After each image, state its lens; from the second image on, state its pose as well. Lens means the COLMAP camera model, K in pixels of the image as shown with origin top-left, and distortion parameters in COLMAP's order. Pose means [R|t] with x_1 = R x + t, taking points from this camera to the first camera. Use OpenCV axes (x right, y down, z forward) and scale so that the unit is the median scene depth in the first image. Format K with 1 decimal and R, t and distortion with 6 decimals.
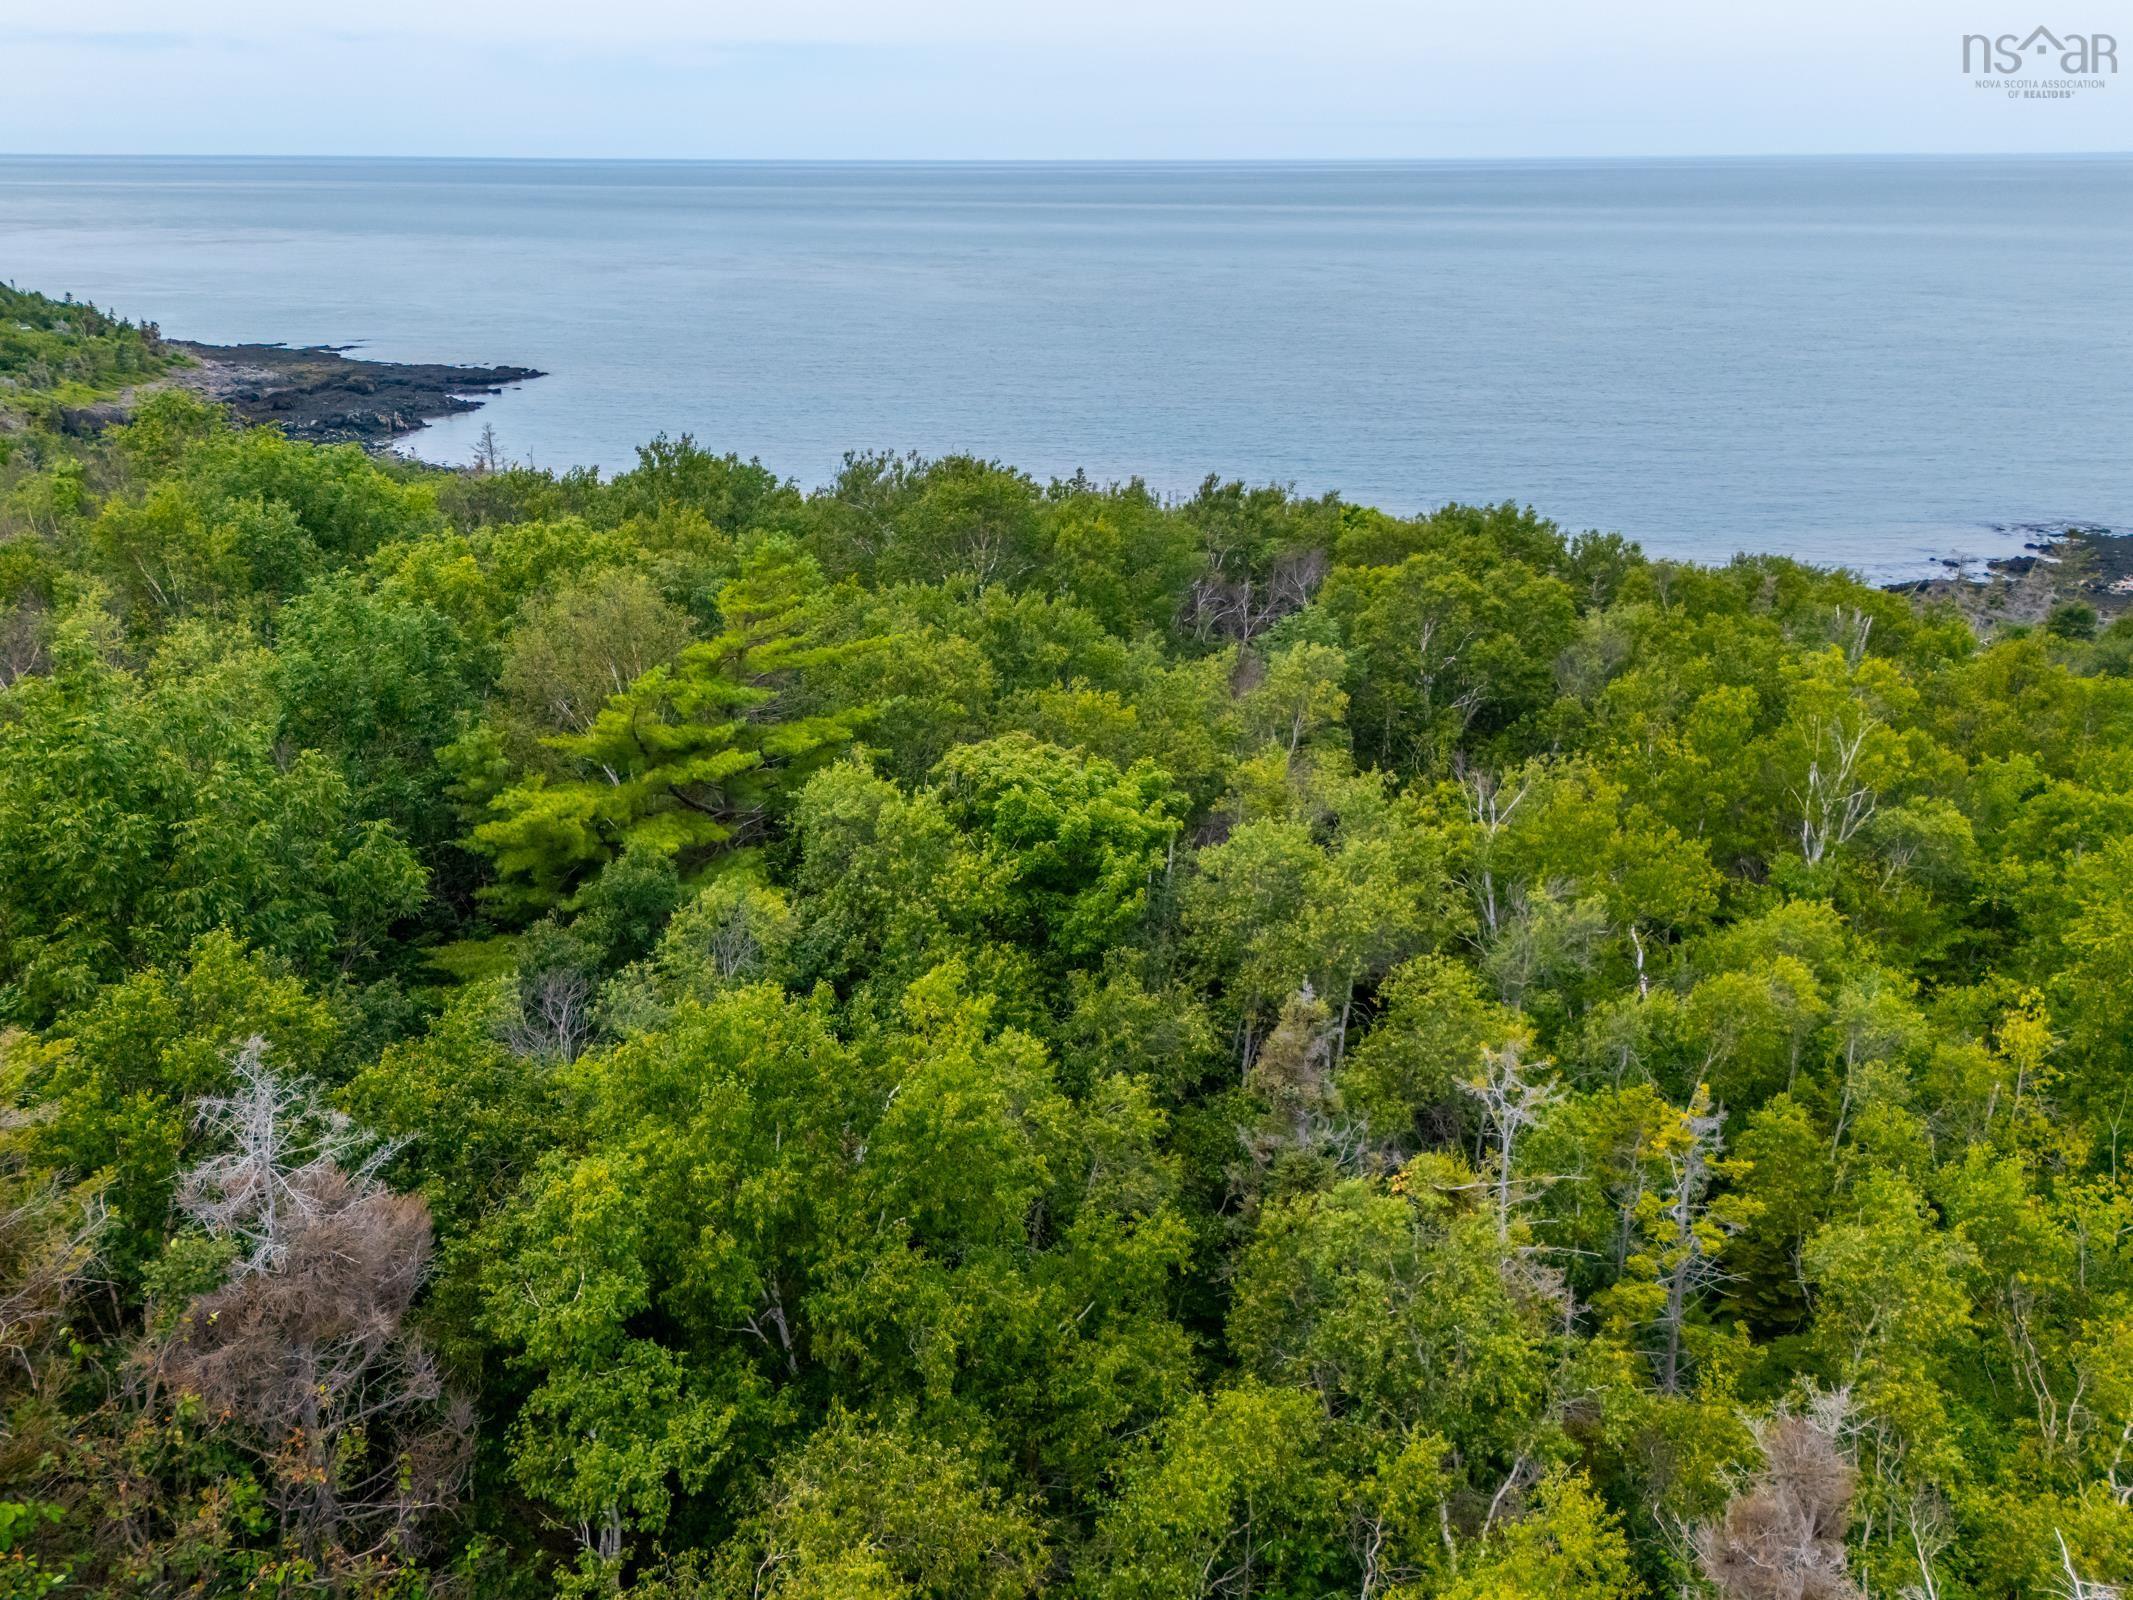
lens RADIAL K [[1606.8, 0, 1099.5], [0, 1606.8, 804.3], [0, 0, 1]] dist [0.062509, -0.081596]
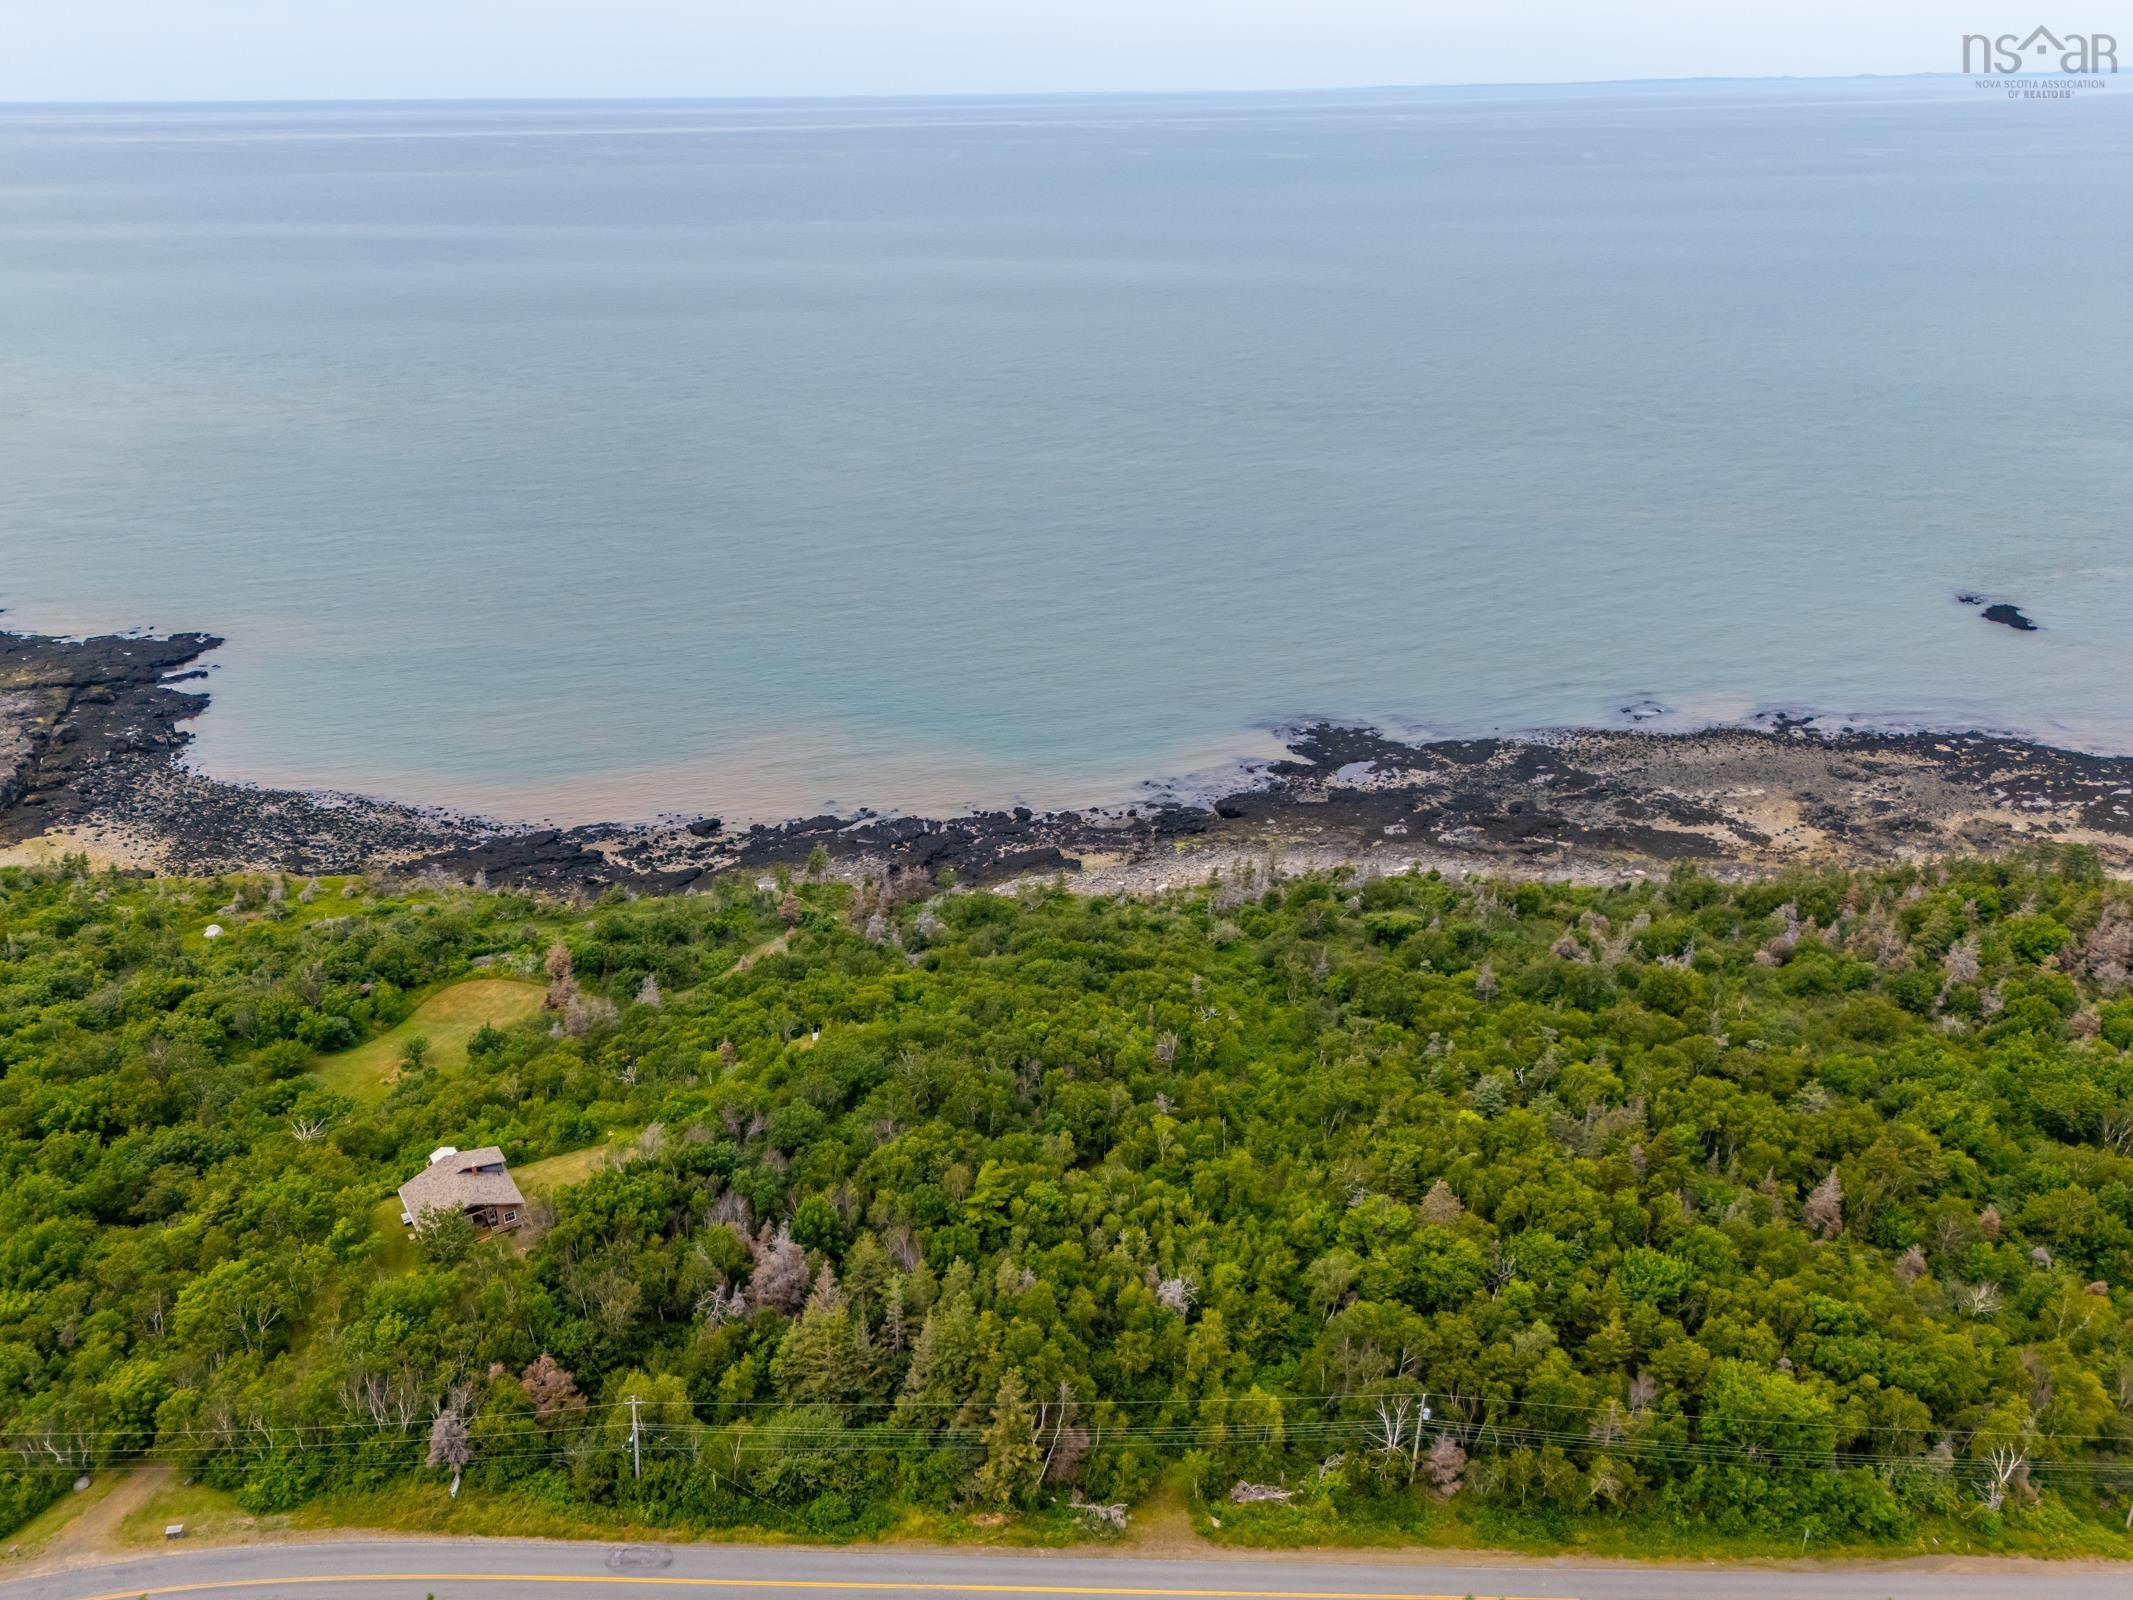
lens RADIAL K [[1572.0, 0, 1066.5], [0, 1572.0, 800.0], [0, 0, 1]] dist [0.067938, -0.056162]
pose [[0.946548, -0.144268, 0.288503, -0.208575], [0.134066, 0.989449, 0.054925, -0.256560], [-0.293383, -0.013310, 0.955902, -0.678961]]
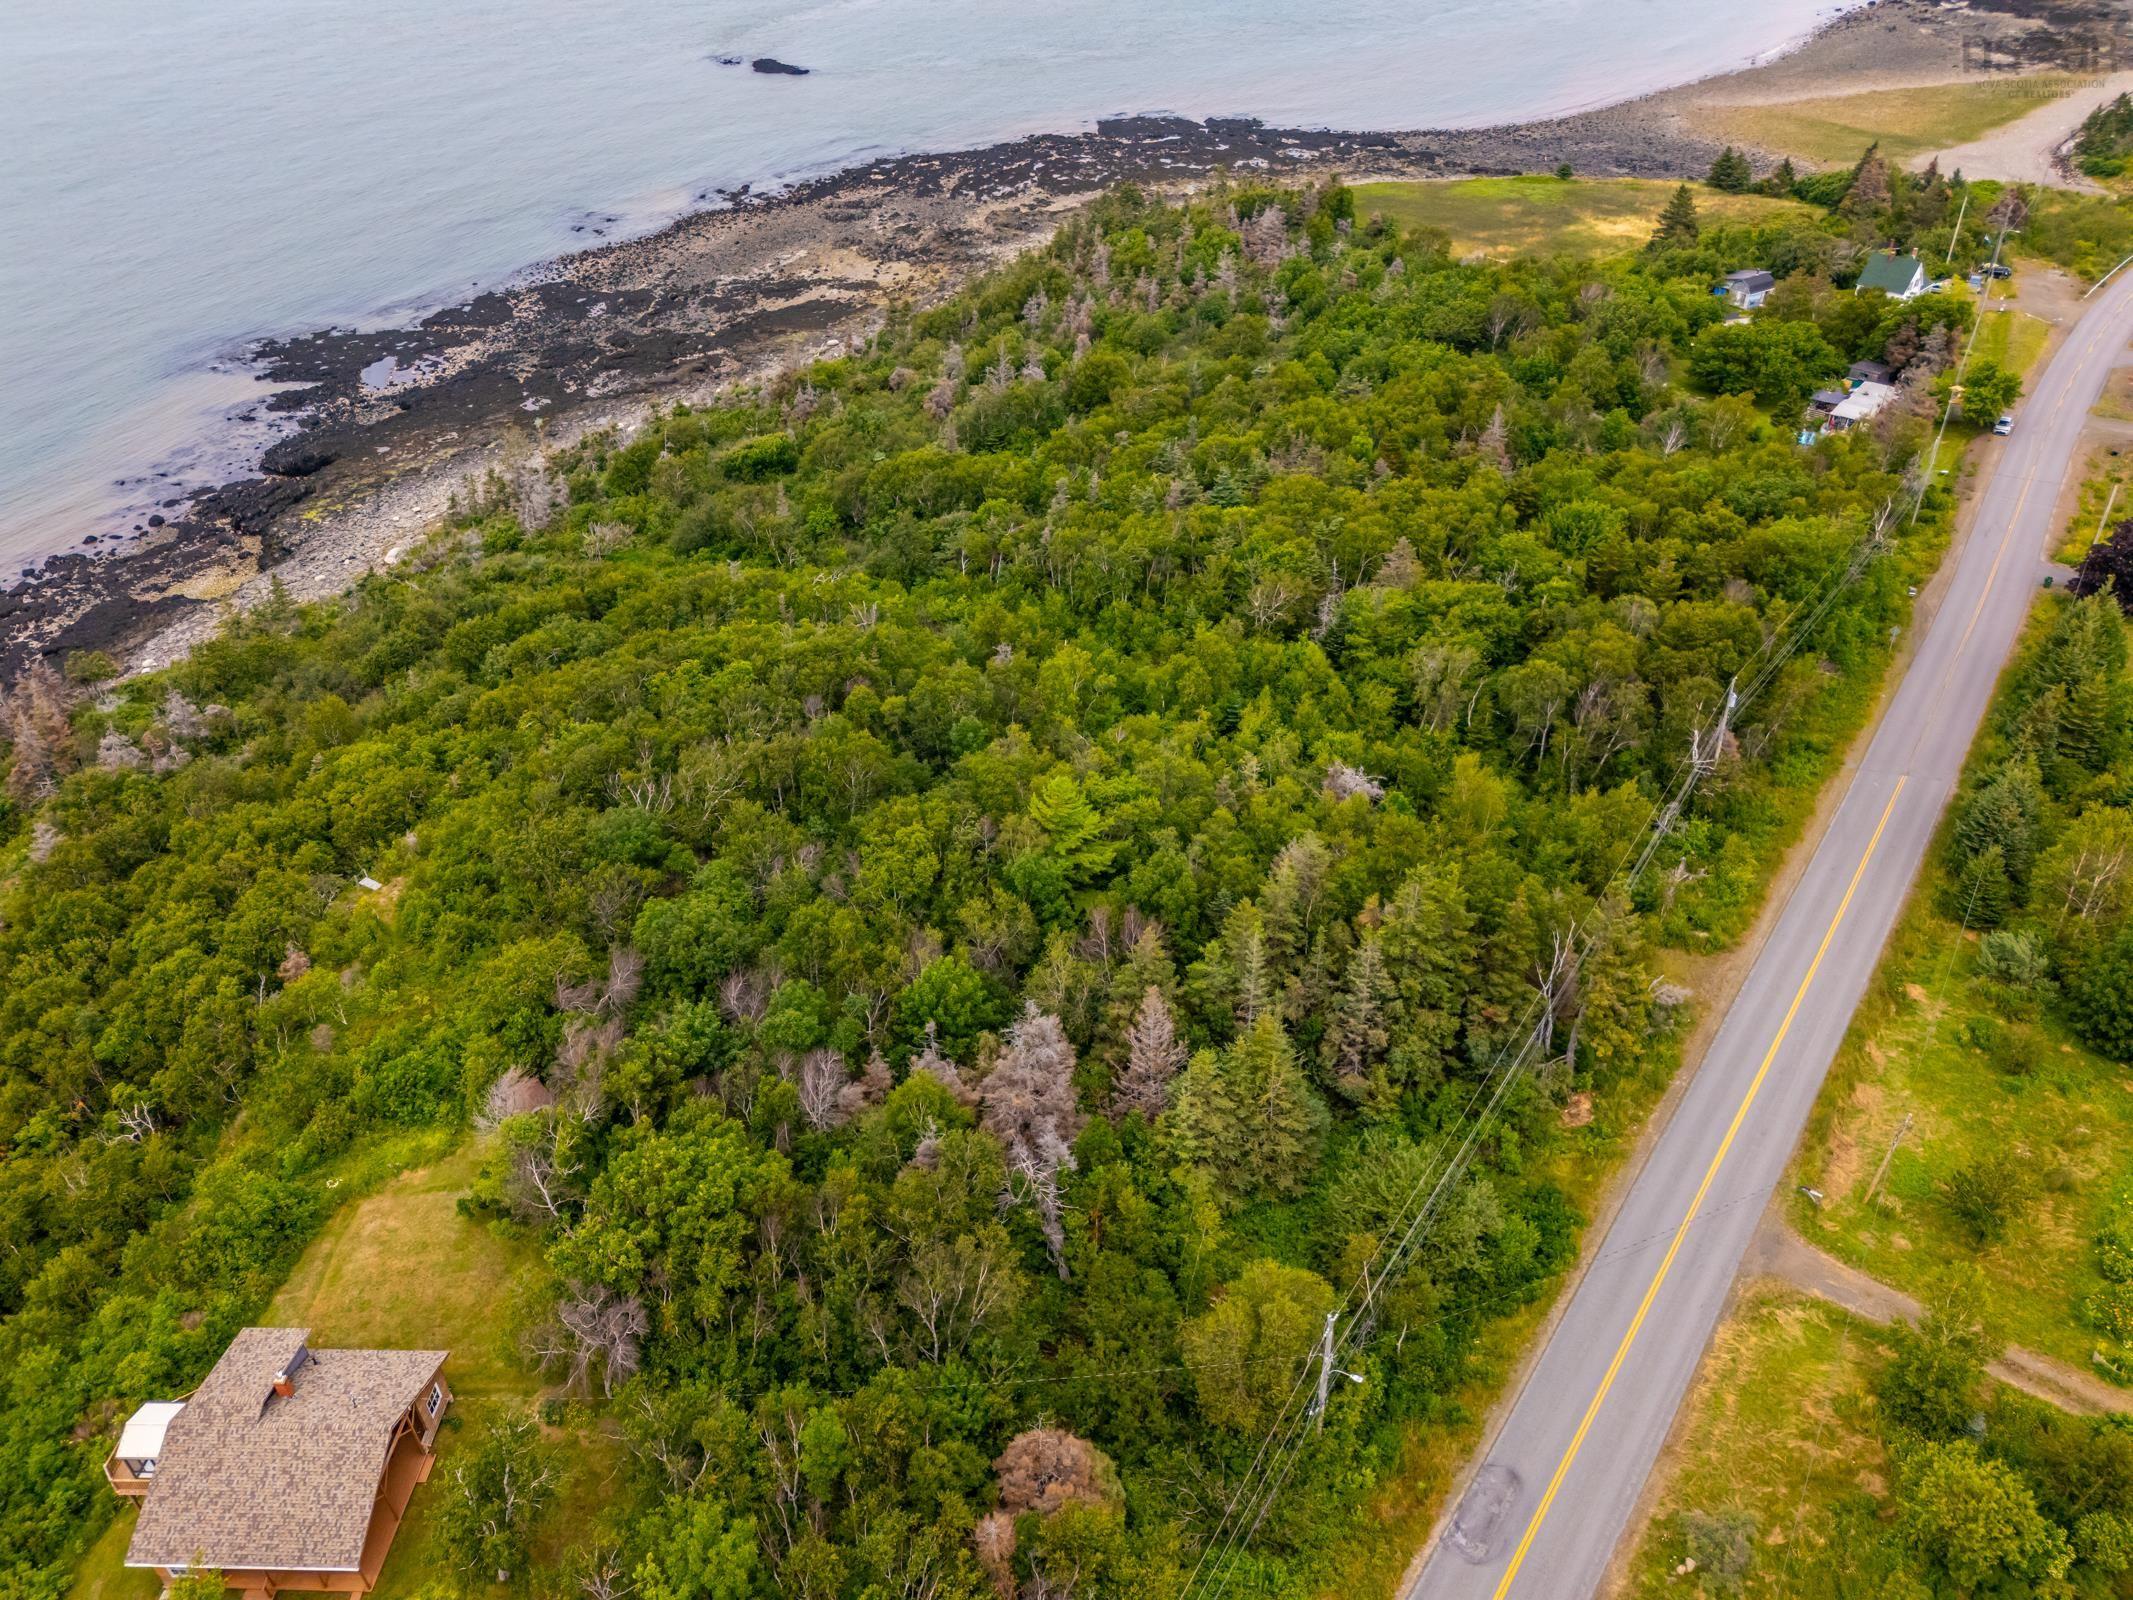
lens RADIAL K [[1563.7, 0, 1069.4], [0, 1563.7, 776.2], [0, 0, 1]] dist [0.067095, -0.056261]
pose [[0.299566, -0.569272, 0.765630, -0.436905], [0.372220, 0.808627, 0.455604, -0.266601], [-0.878472, 0.148500, 0.454131, -0.106198]]
